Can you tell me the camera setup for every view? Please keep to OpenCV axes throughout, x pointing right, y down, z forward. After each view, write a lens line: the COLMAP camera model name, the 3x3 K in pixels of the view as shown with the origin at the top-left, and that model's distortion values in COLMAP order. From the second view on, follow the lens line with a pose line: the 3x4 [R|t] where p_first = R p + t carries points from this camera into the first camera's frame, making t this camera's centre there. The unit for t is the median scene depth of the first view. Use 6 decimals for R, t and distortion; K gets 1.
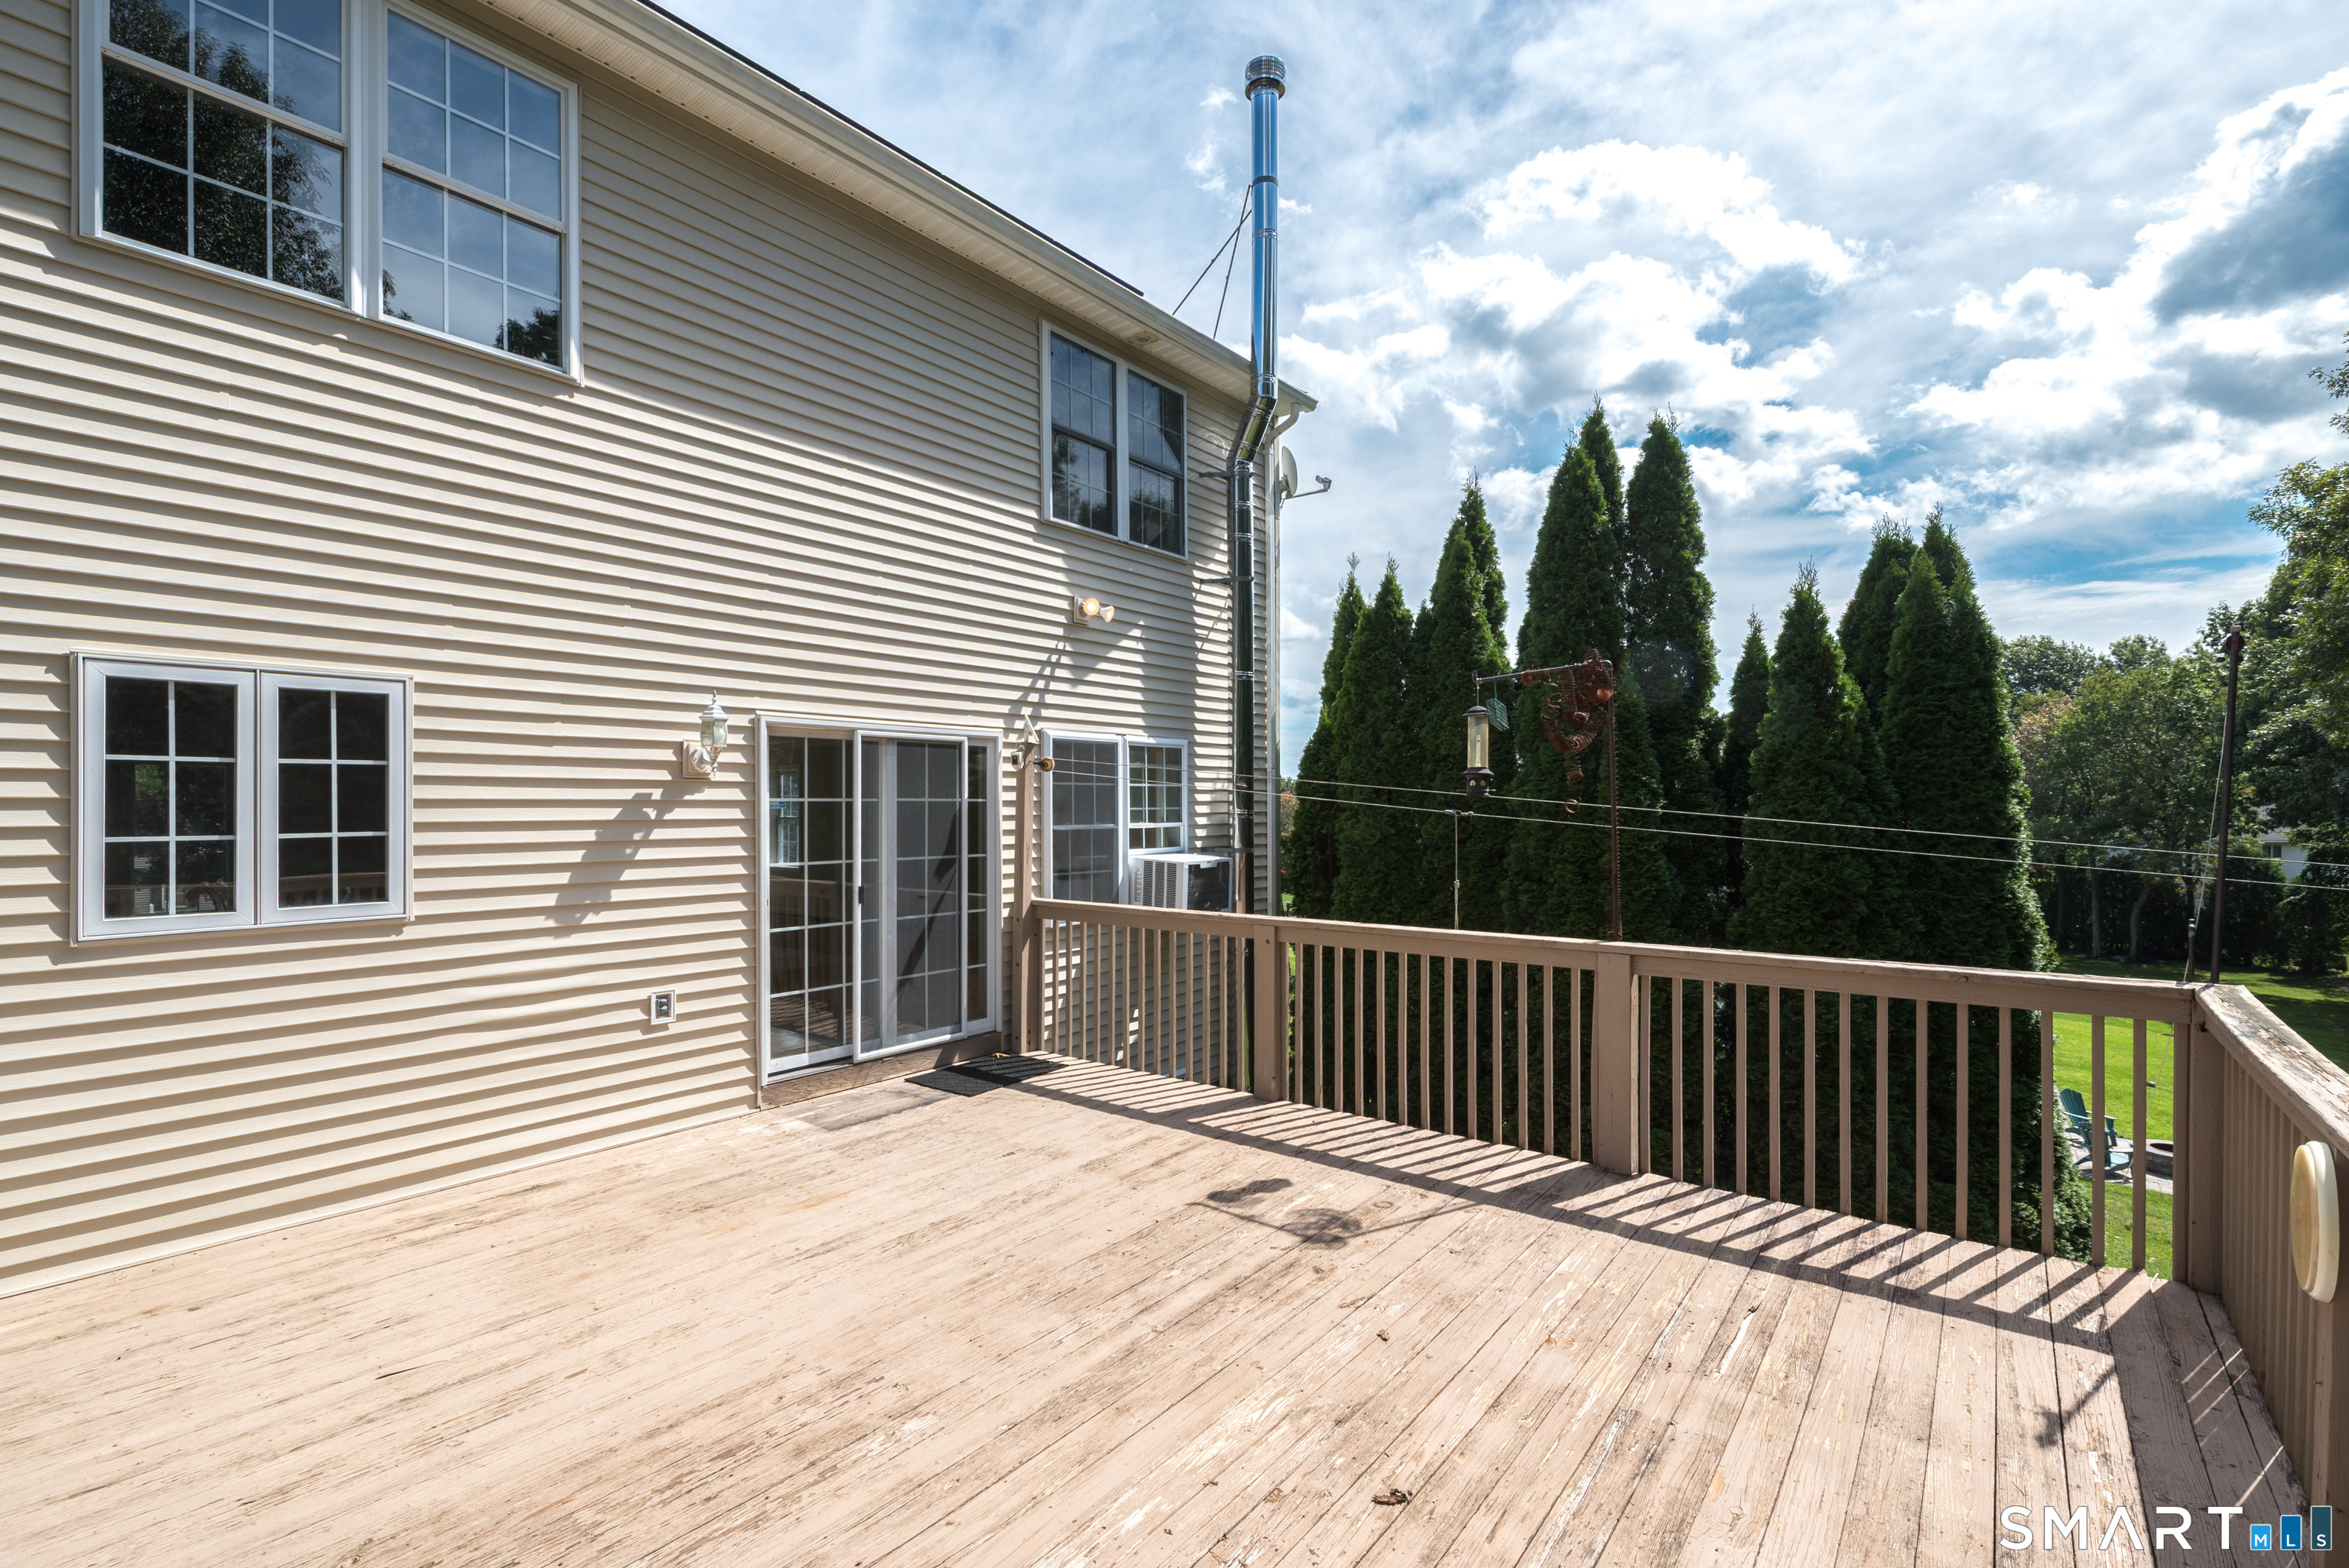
lens RADIAL K [[1059.9, 0, 1157.1], [0, 1059.9, 797.4], [0, 0, 1]] dist [-0.003380, -0.000938]
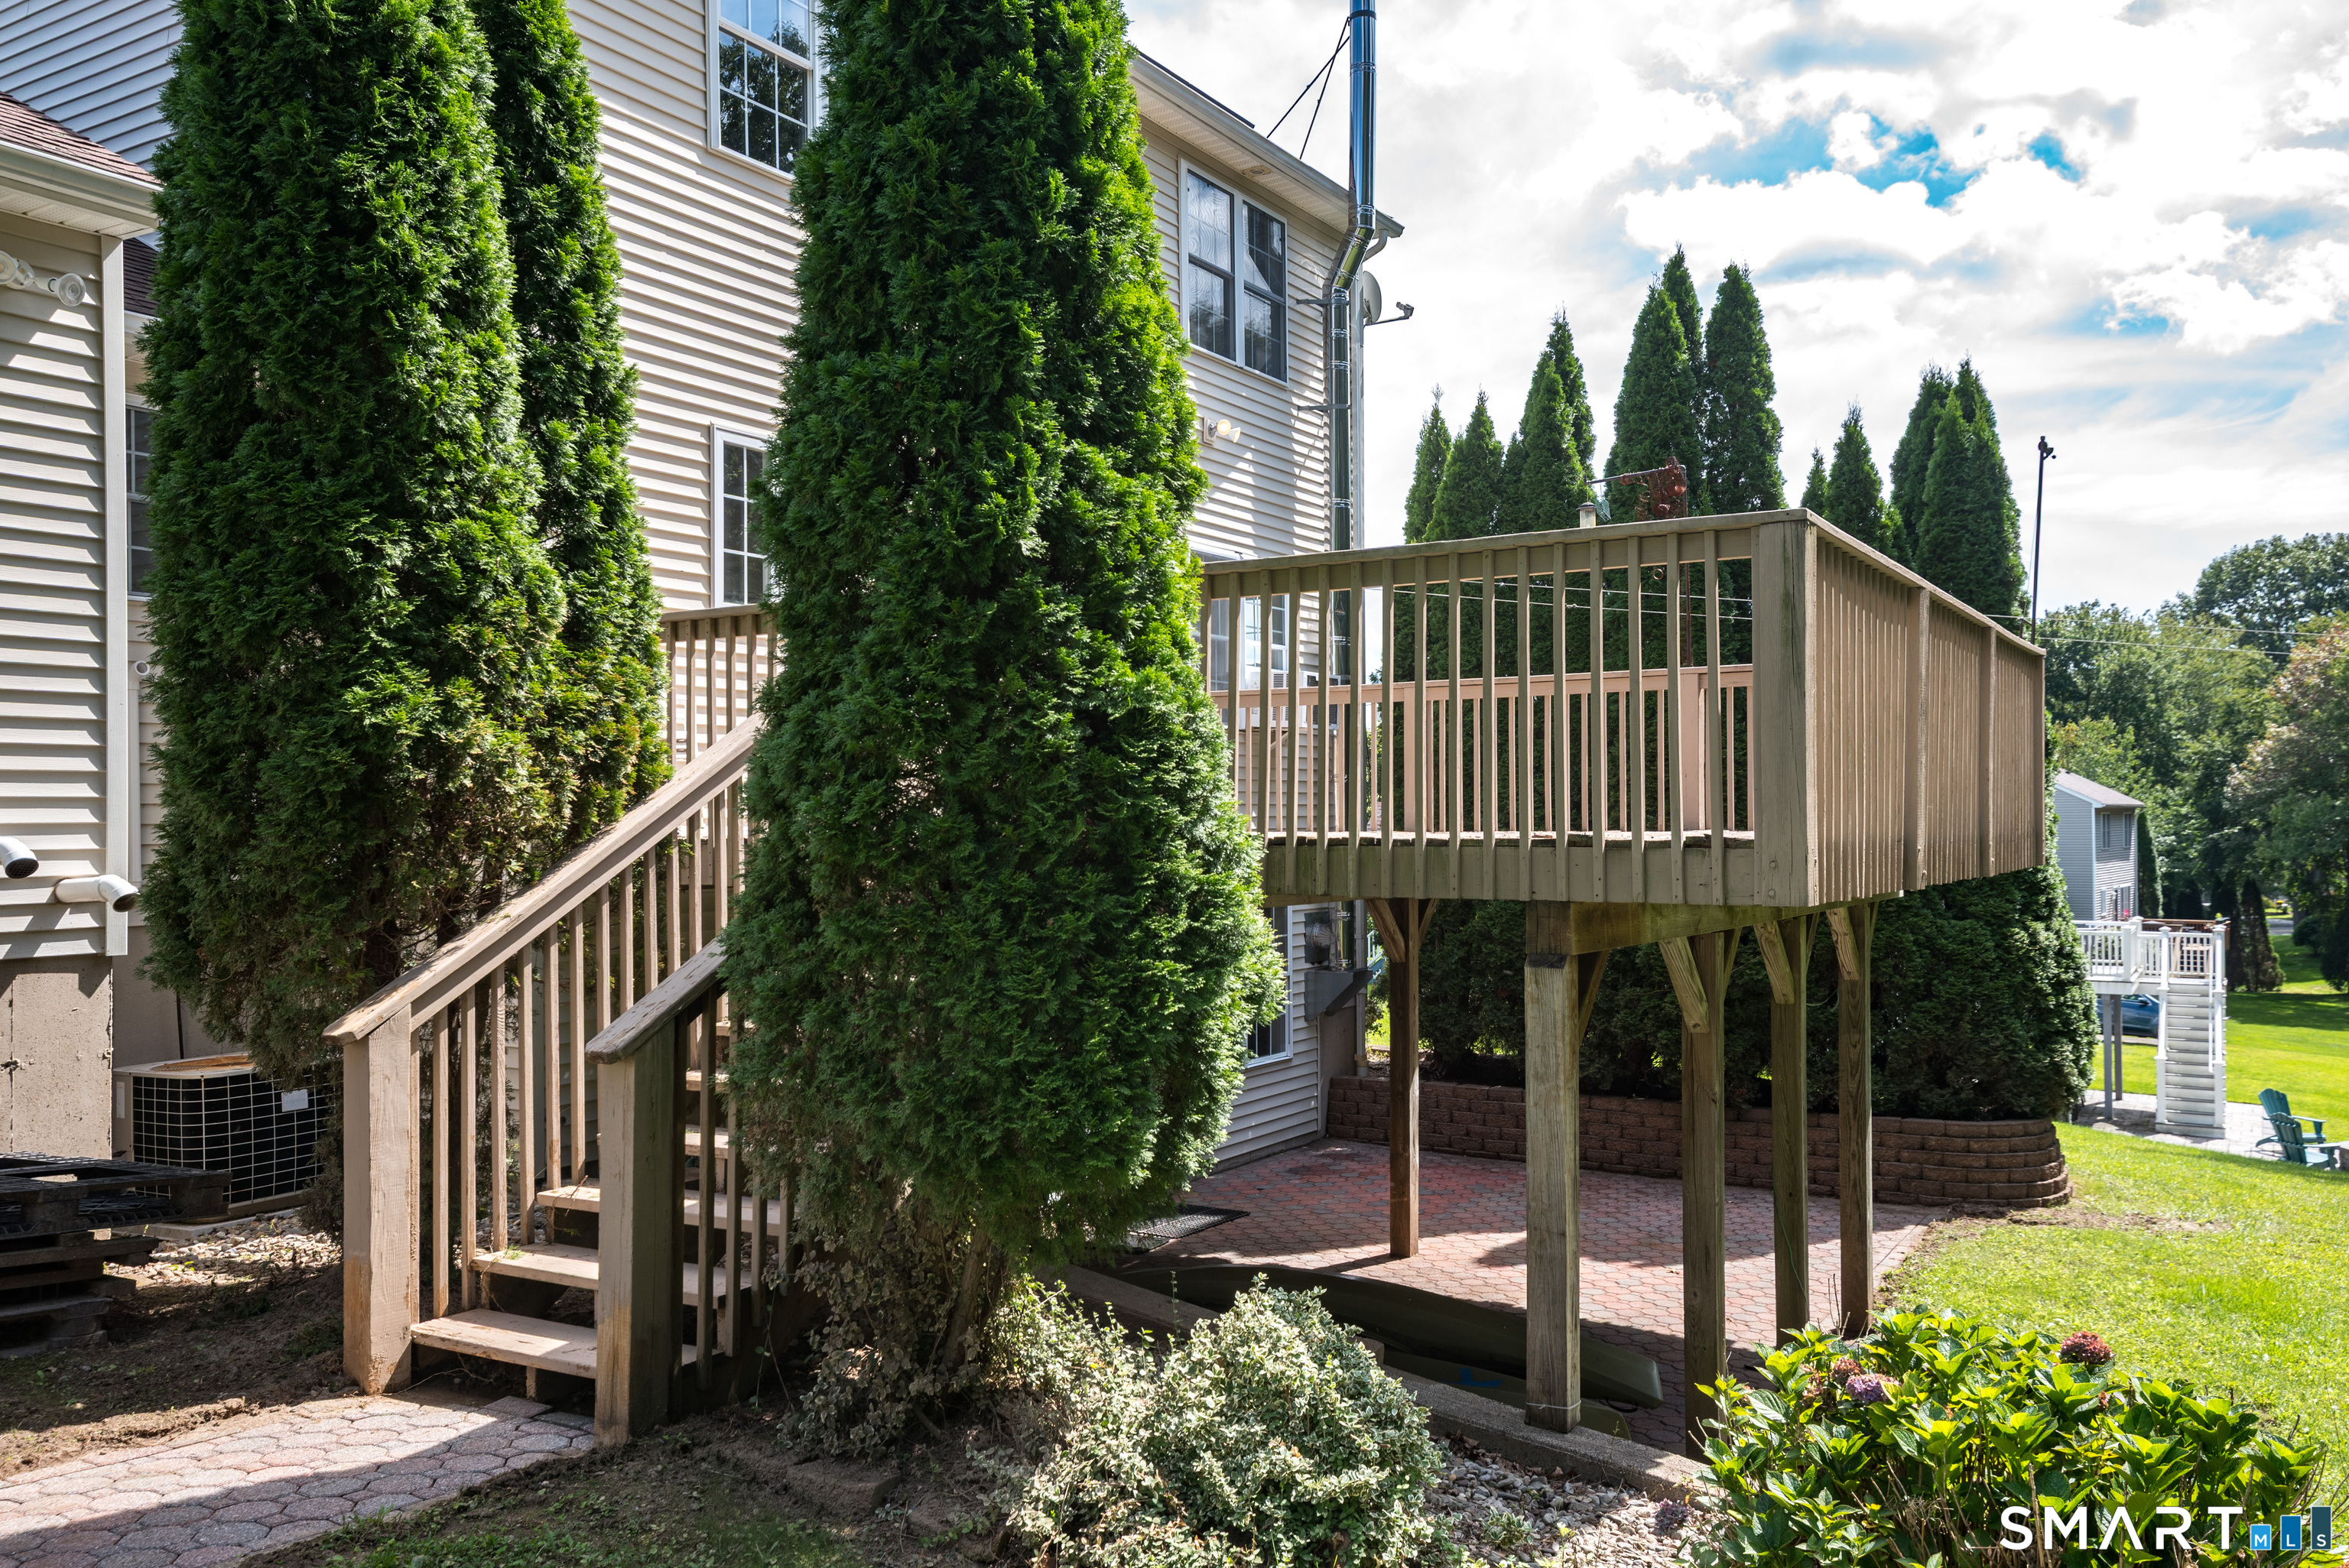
lens RADIAL K [[1866.0, 0, 1181.6], [0, 1866.0, 800.1], [0, 0, 1]] dist [0.011271, 0.003907]
pose [[0.992226, -0.002801, 0.124415, -0.293095], [0.003670, 0.999970, -0.006751, 0.180106], [-0.124392, 0.007155, 0.992207, -0.743025]]
